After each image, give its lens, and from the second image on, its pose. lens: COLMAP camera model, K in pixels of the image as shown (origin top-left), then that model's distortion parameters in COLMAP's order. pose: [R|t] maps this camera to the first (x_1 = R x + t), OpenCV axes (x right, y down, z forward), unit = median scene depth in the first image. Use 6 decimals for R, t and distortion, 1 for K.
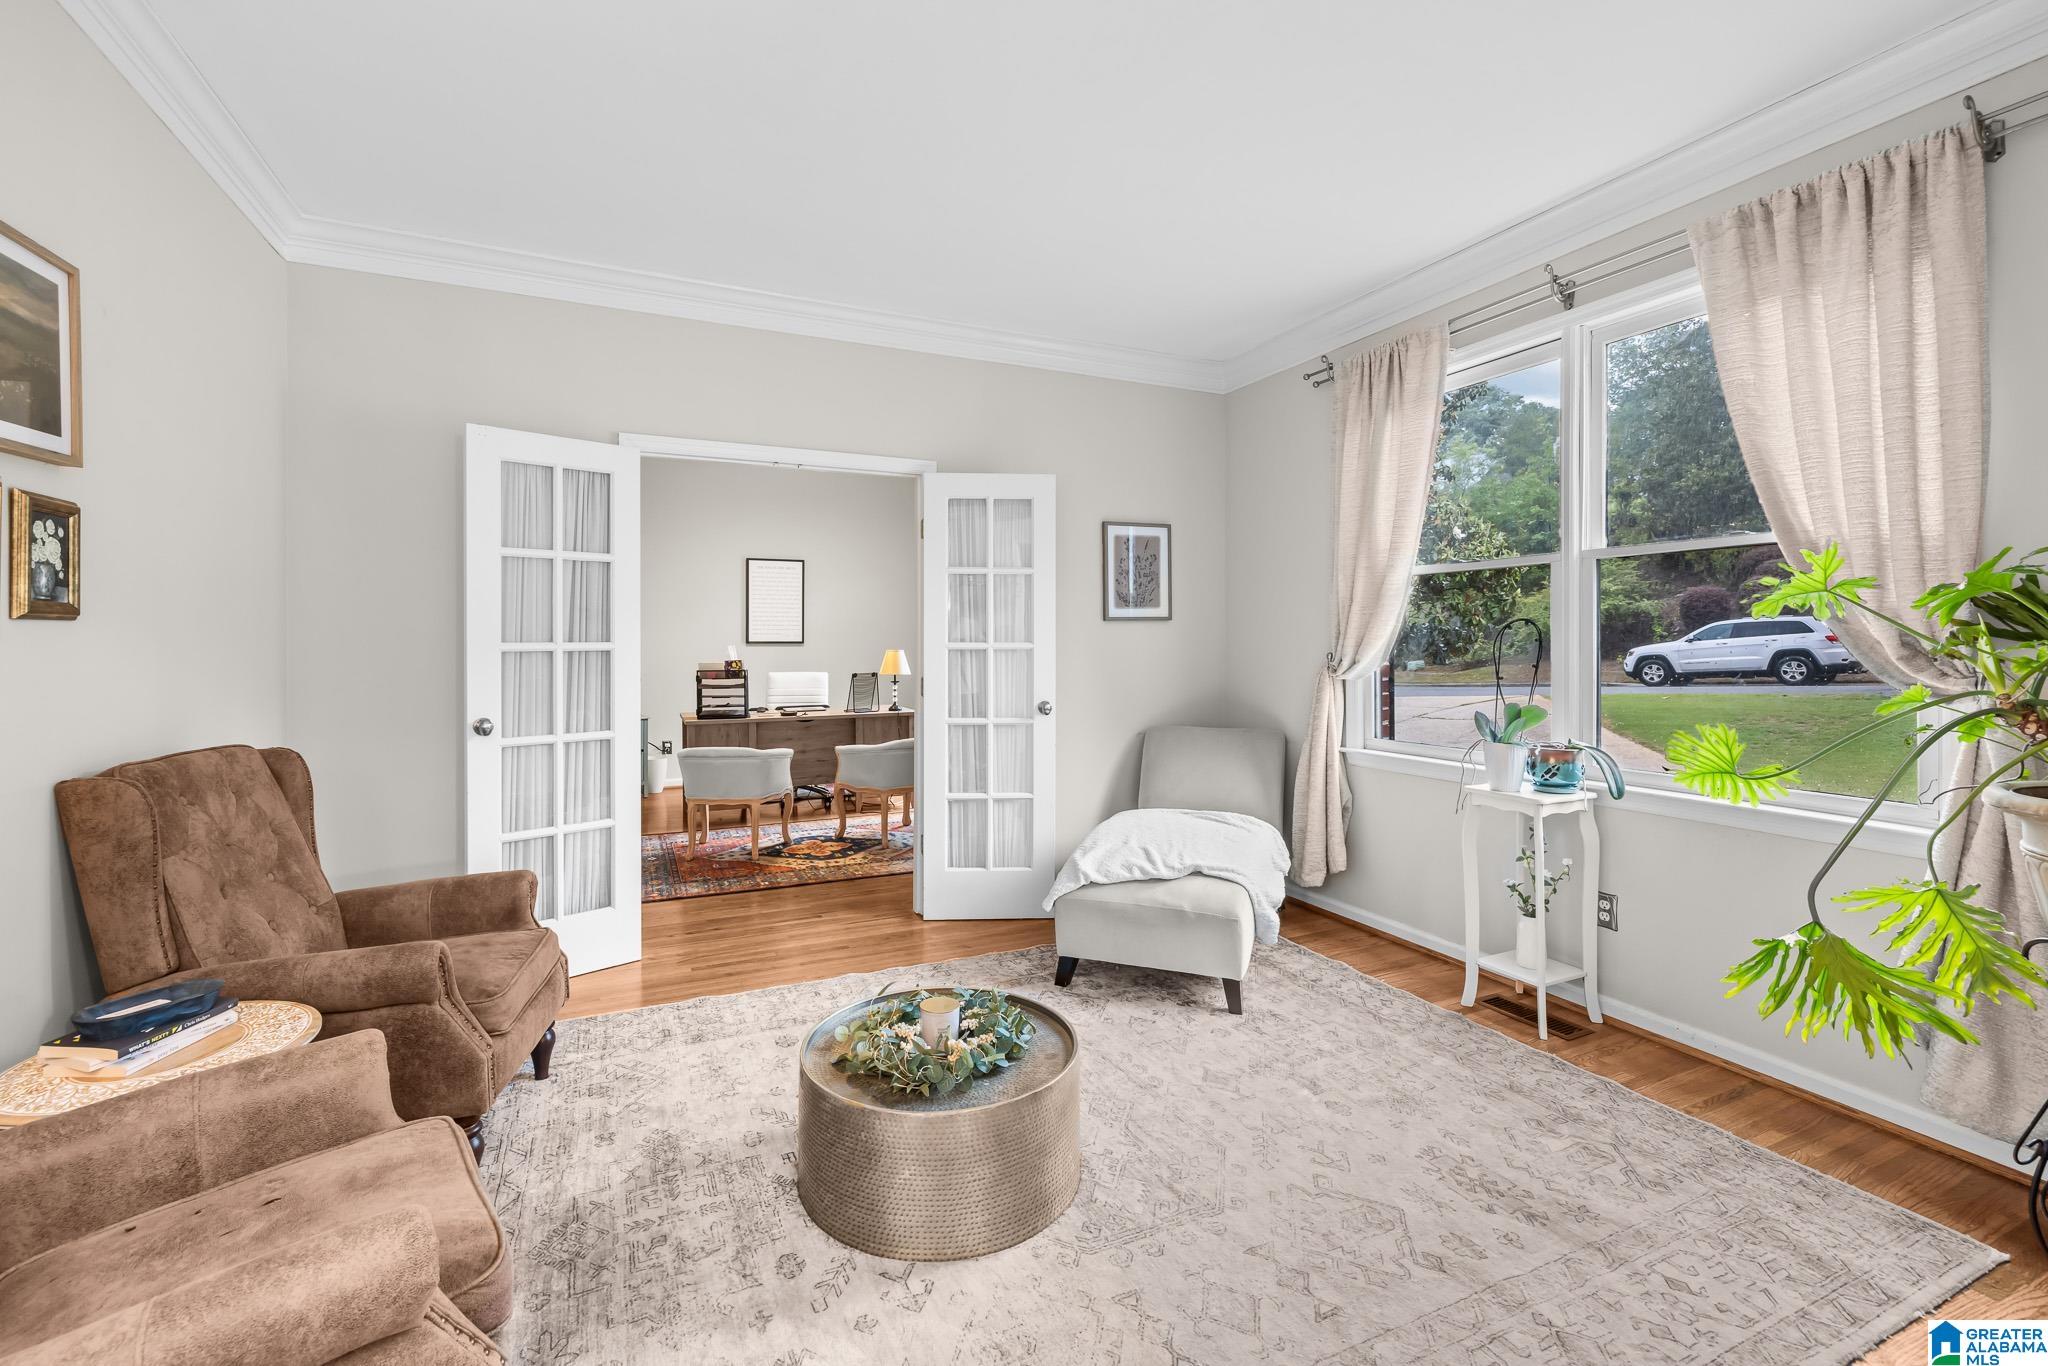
lens RADIAL K [[878.7, 0, 1019.2], [0, 878.7, 666.2], [0, 0, 1]] dist [0.003659, 0.000139]
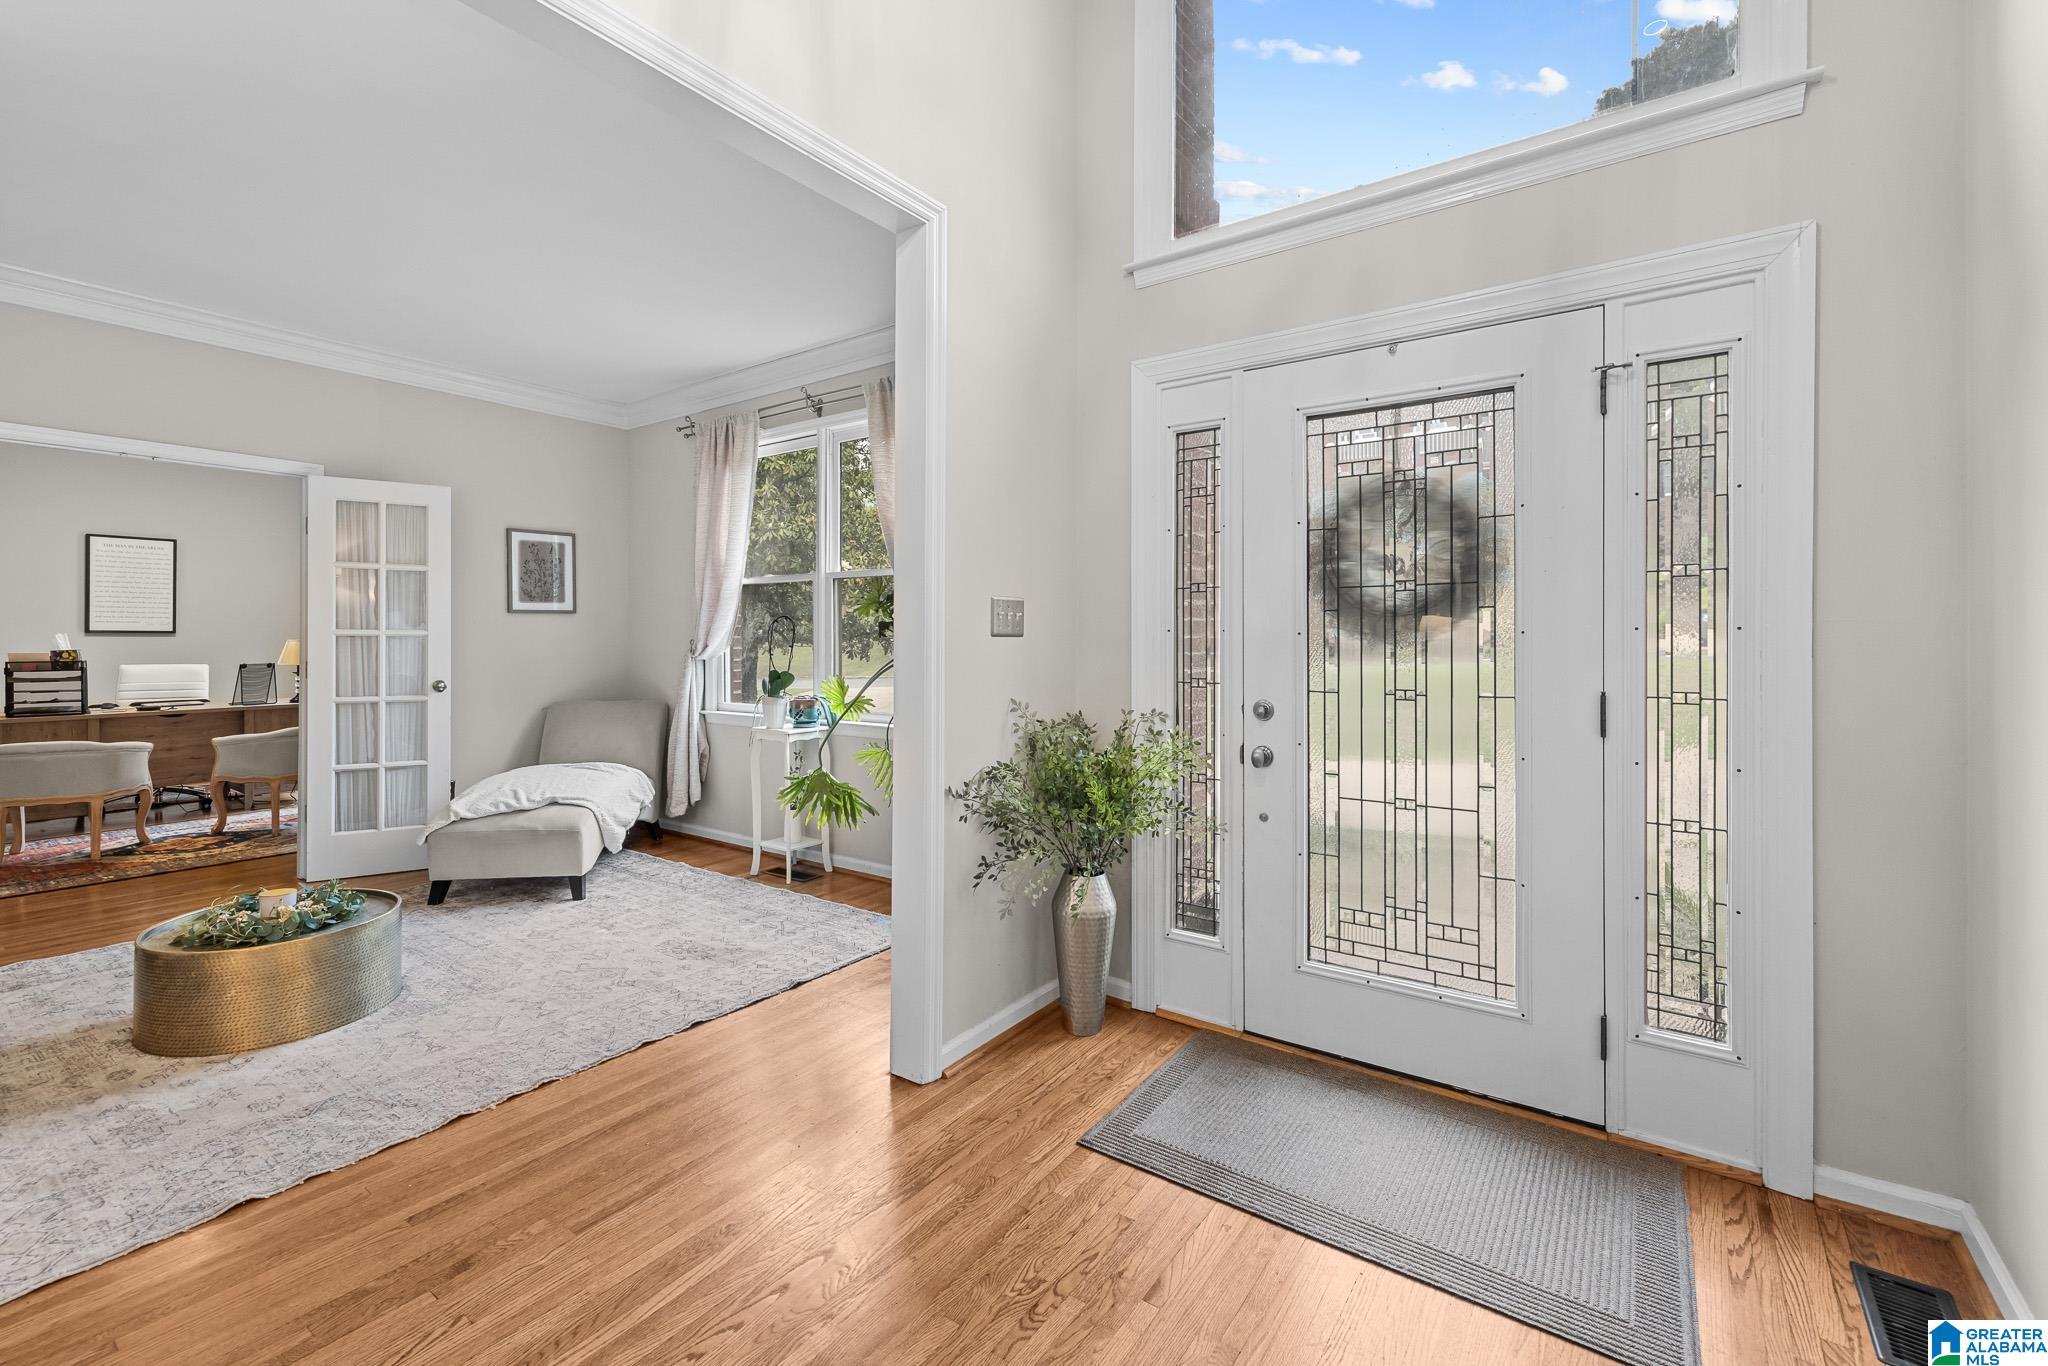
lens RADIAL K [[878.7, 0, 1007.8], [0, 878.7, 650.5], [0, 0, 1]] dist [0.003659, 0.000139]
pose [[0.875299, -0.000868, 0.483582, 0.129132], [0.008737, 0.999864, -0.014020, 0.024024], [-0.483504, 0.016497, 0.875187, -0.399261]]
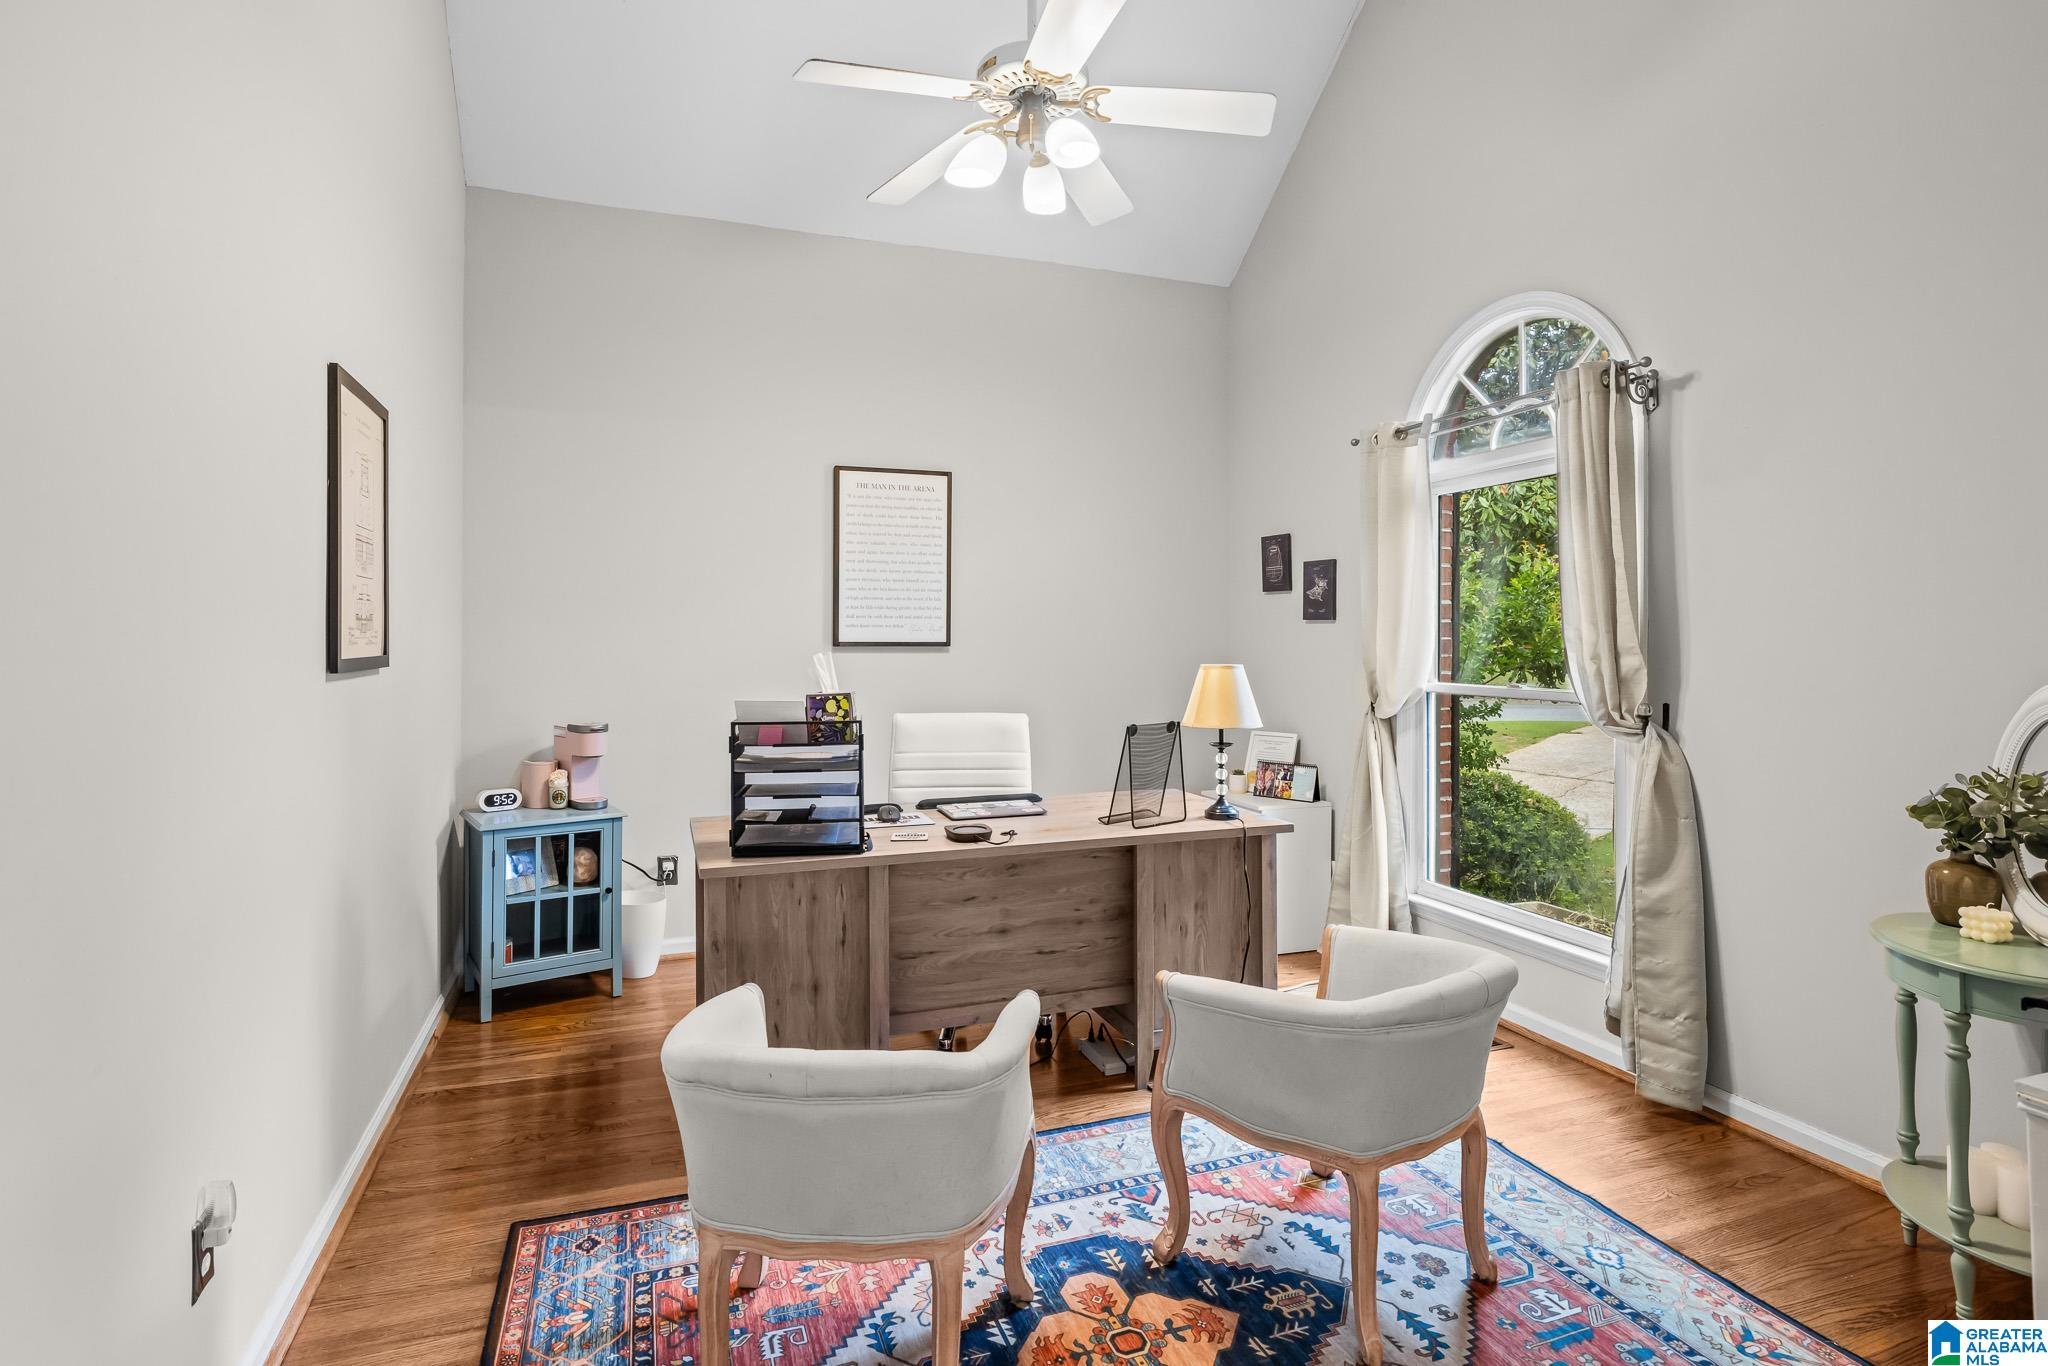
lens RADIAL K [[1056.2, 0, 1021.4], [0, 1056.2, 664.2], [0, 0, 1]] dist [0.001909, 0.000018]
pose [[0.996457, 0.003728, -0.084023, -0.337561], [-0.004395, 0.999960, -0.007755, -0.025571], [0.083991, 0.008097, 0.996434, 0.921402]]
